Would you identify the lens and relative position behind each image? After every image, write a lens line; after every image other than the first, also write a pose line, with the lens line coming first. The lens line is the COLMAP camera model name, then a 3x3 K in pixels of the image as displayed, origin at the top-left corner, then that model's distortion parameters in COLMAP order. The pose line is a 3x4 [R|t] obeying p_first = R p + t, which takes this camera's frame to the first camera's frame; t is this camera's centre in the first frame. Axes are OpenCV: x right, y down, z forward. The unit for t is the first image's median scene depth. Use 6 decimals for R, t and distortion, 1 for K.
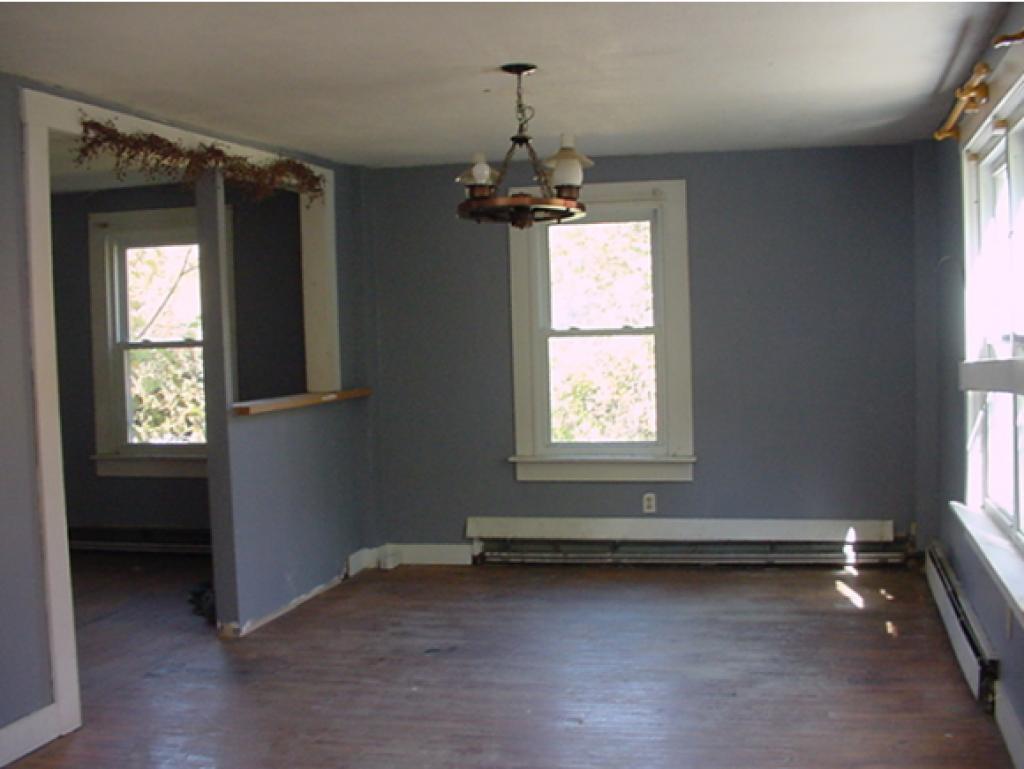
lens RADIAL K [[1273.7, 0, 516.8], [0, 1273.7, 393.2], [0, 0, 1]] dist [-0.154798, 0.000000]
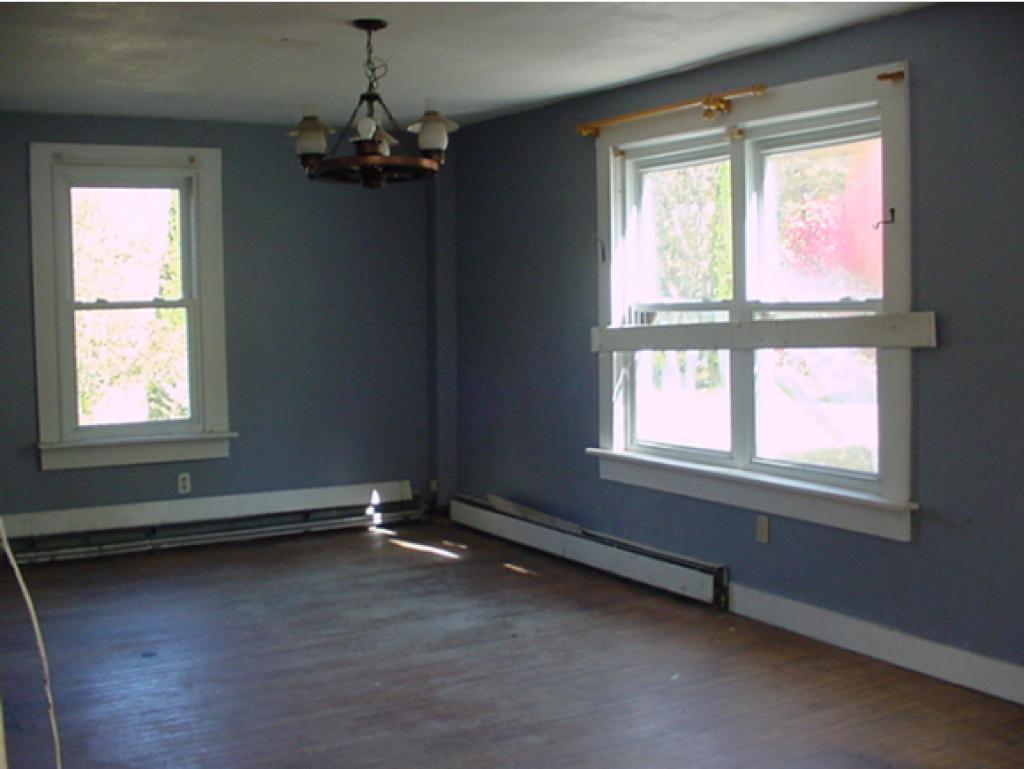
lens RADIAL K [[1273.7, 0, 518.8], [0, 1273.7, 380.7], [0, 0, 1]] dist [-0.154798, 0.000000]
pose [[0.716147, -0.029110, 0.697342, -0.385579], [0.030416, 0.999482, 0.010485, 0.007042], [-0.697287, 0.013702, 0.716661, 0.146219]]
